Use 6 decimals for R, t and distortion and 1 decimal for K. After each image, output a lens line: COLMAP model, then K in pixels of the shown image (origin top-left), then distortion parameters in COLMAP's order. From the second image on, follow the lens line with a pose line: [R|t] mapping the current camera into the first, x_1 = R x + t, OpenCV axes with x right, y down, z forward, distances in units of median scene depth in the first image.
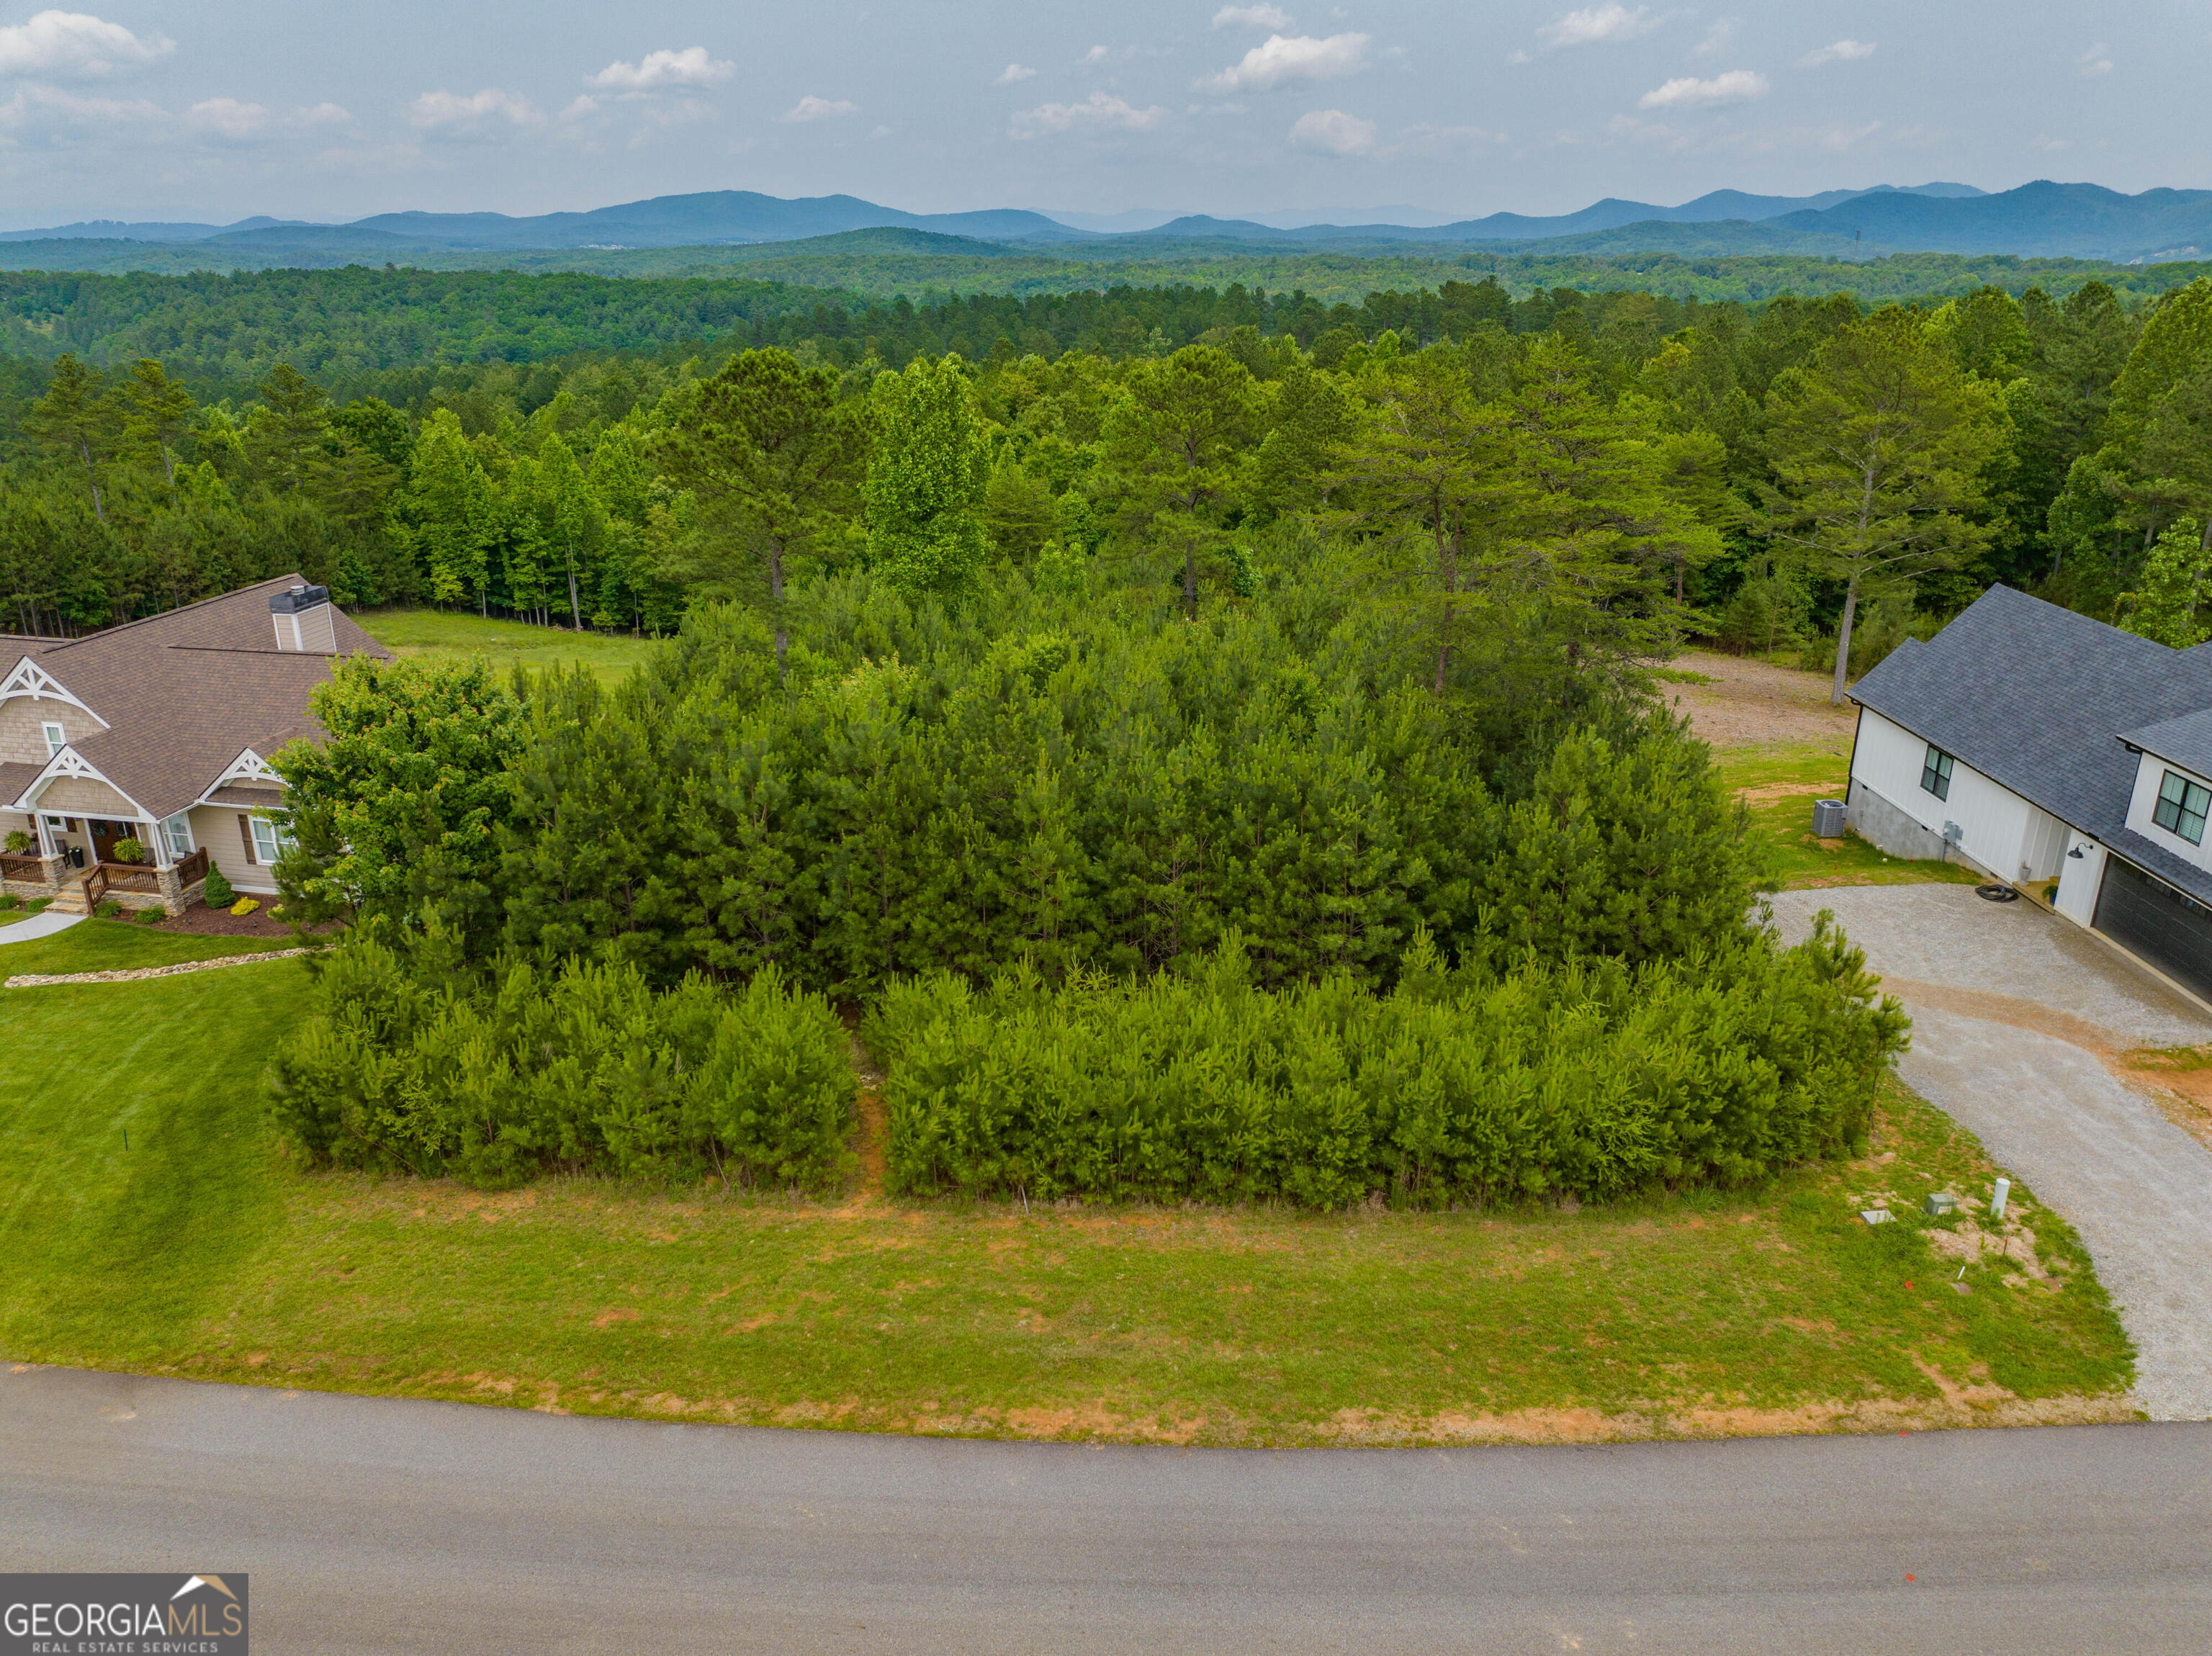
lens RADIAL K [[1574.5, 0, 1111.5], [0, 1574.5, 782.7], [0, 0, 1]] dist [-0.071015, 0.052763]
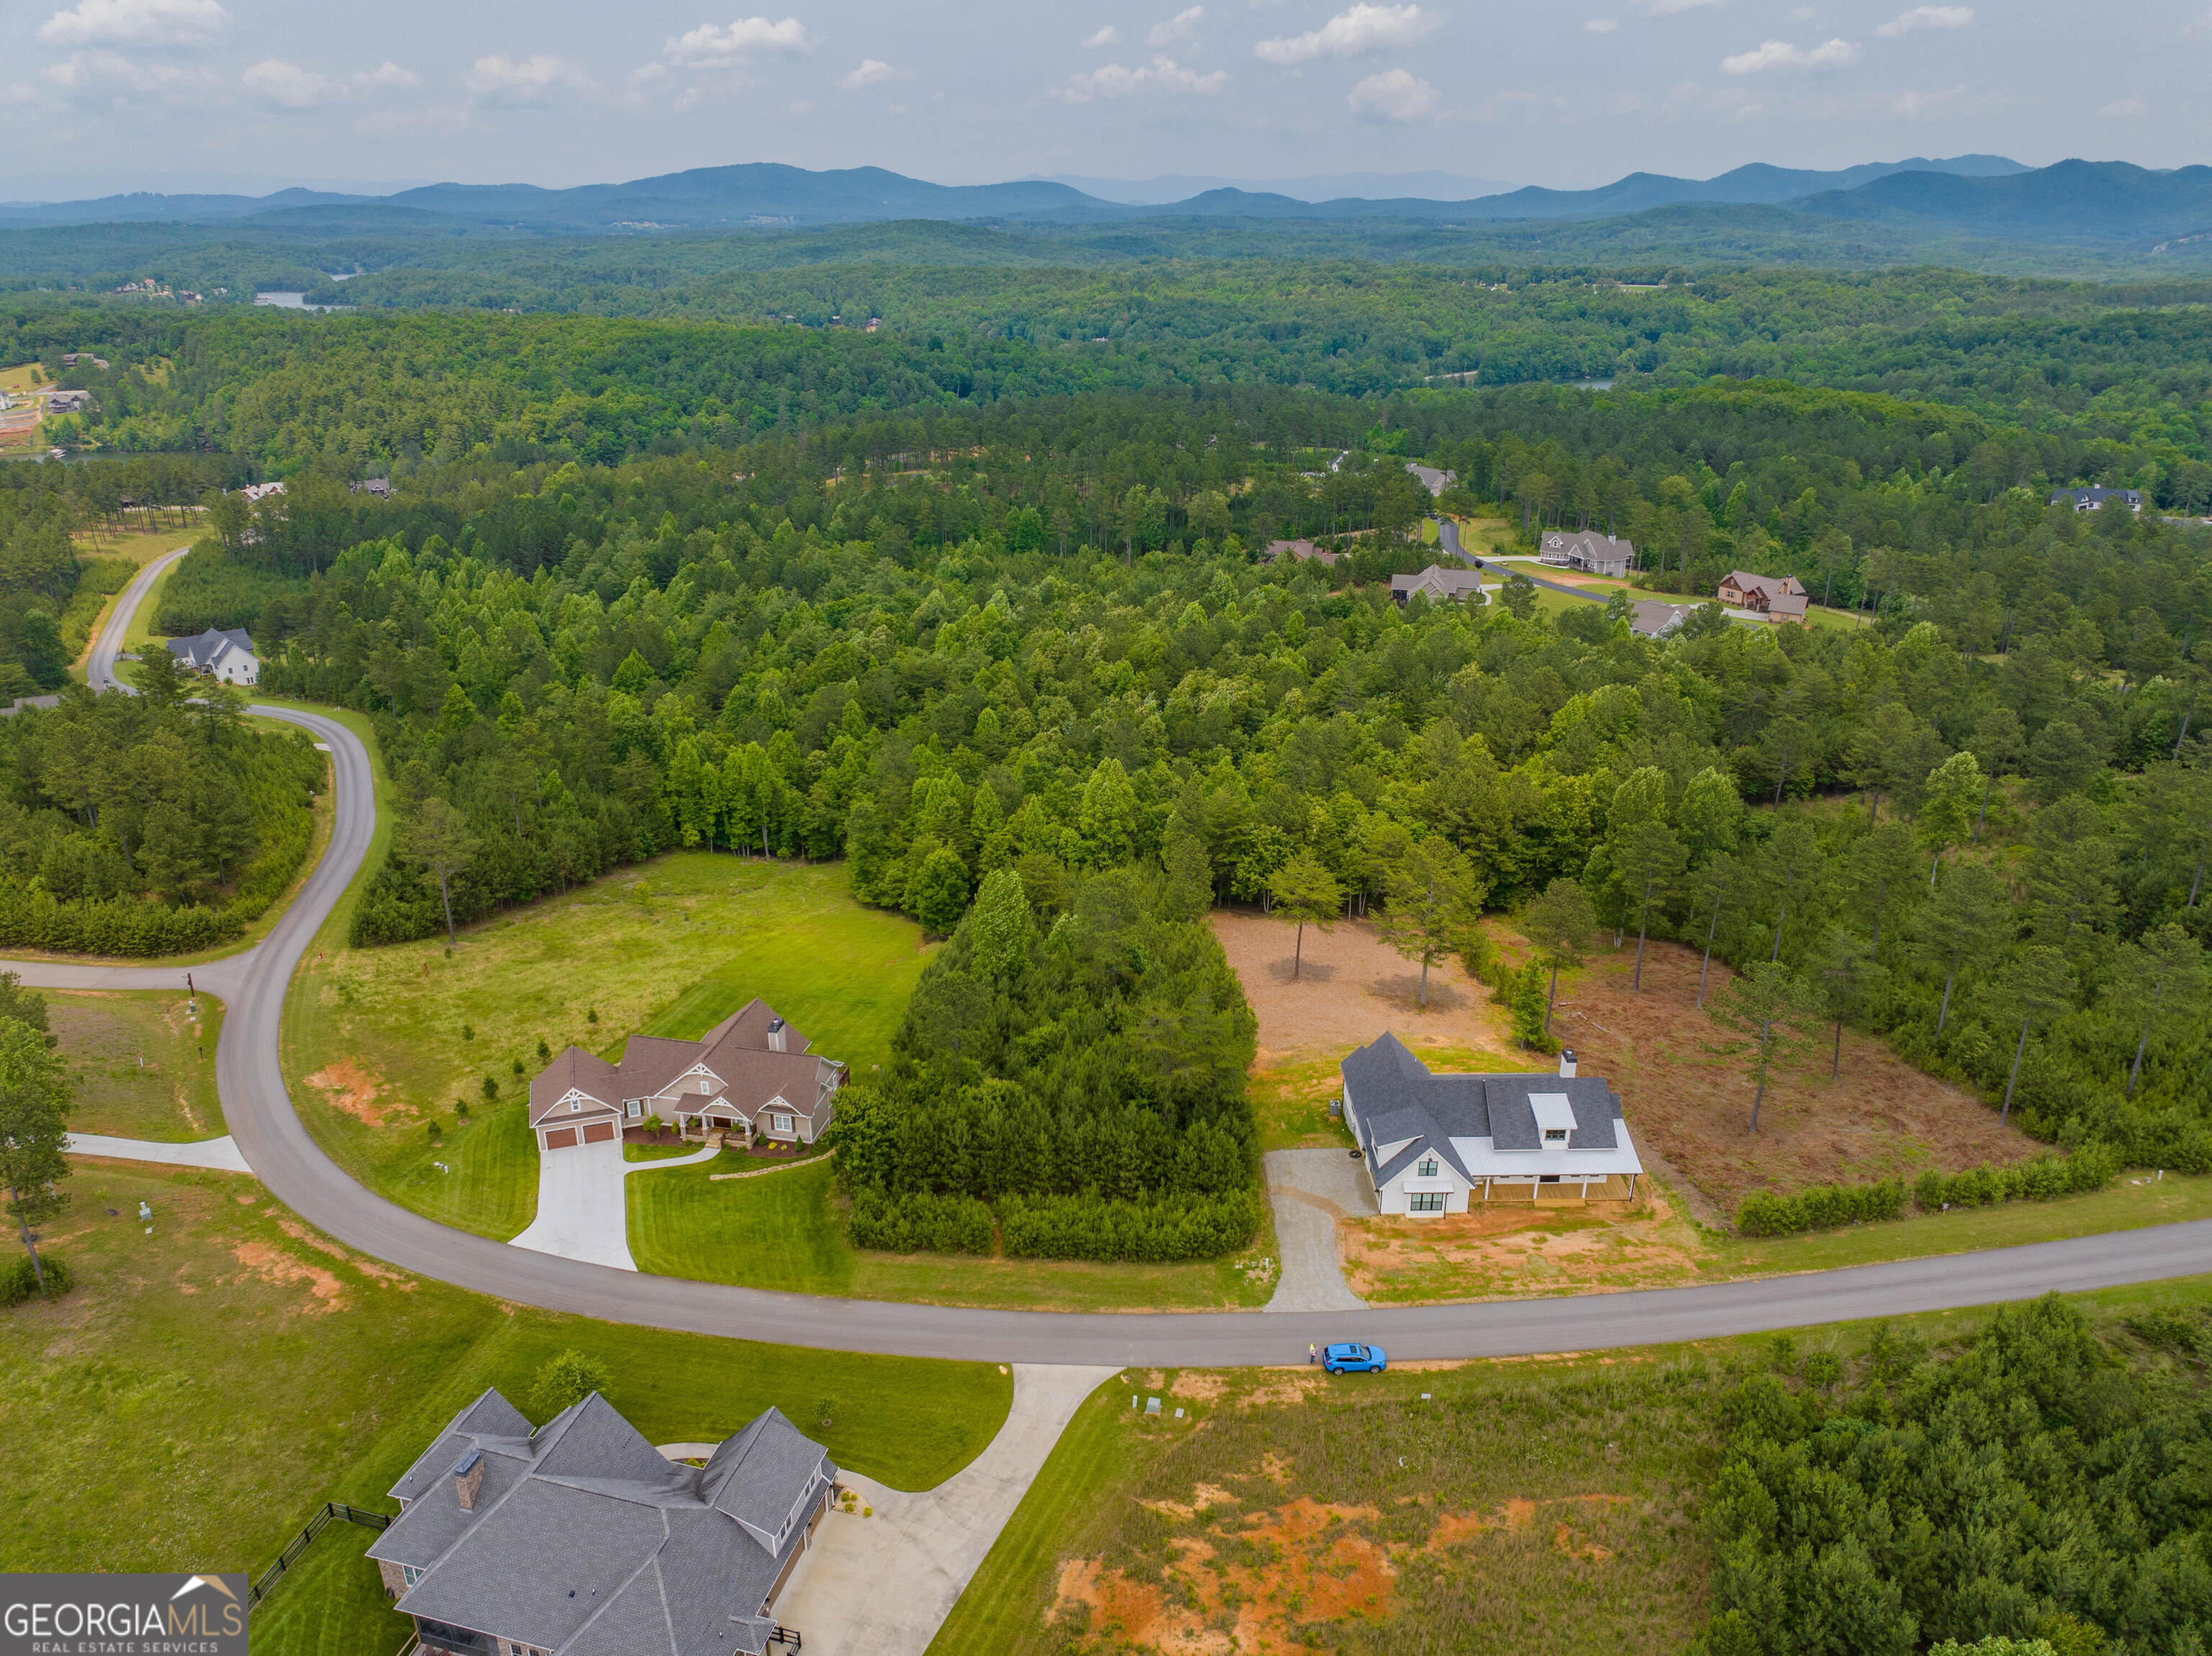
lens RADIAL K [[1578.7, 0, 1101.1], [0, 1578.7, 781.7], [0, 0, 1]] dist [-0.038964, 0.005502]
pose [[0.999706, 0.004974, -0.023713, 0.169715], [-0.004436, 0.999732, 0.022707, -0.892253], [0.023820, -0.022595, 0.999461, -2.560310]]
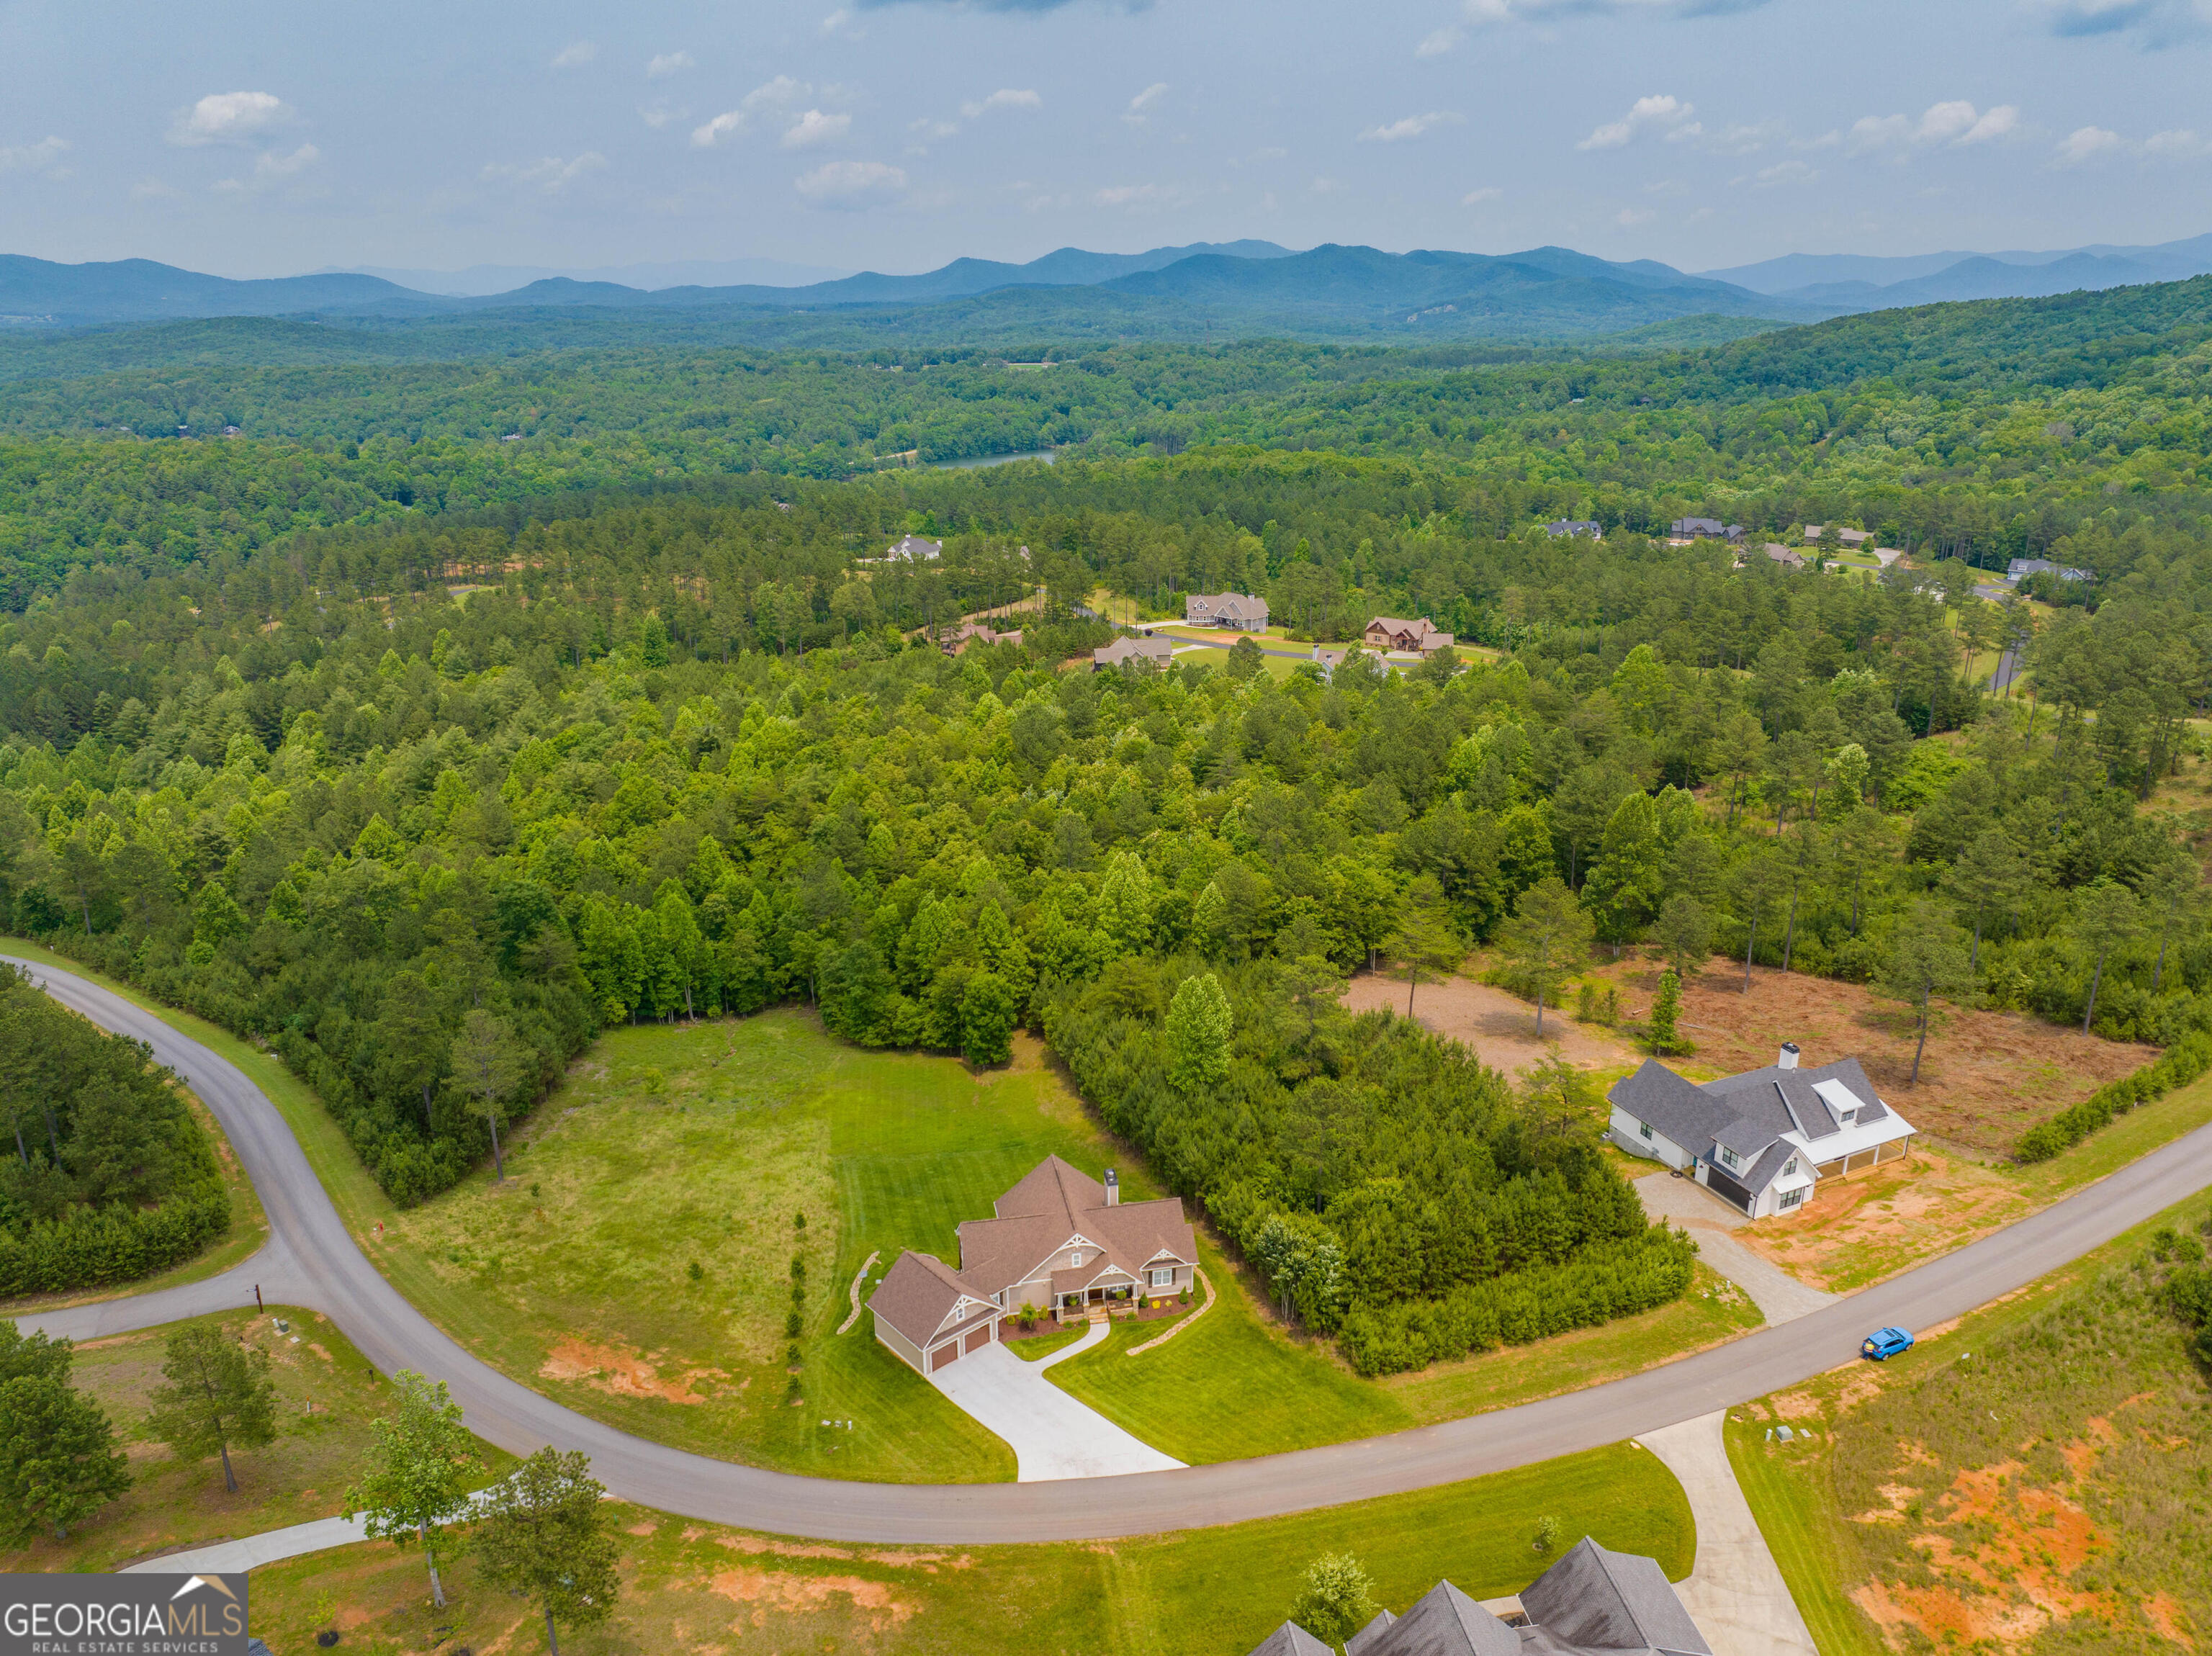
lens RADIAL K [[1578.7, 0, 1101.1], [0, 1578.7, 781.7], [0, 0, 1]] dist [-0.038964, 0.005502]
pose [[0.927343, -0.119161, 0.354734, -2.002722], [0.128393, 0.991720, -0.002509, -1.101843], [-0.351498, 0.047872, 0.934964, -2.104503]]
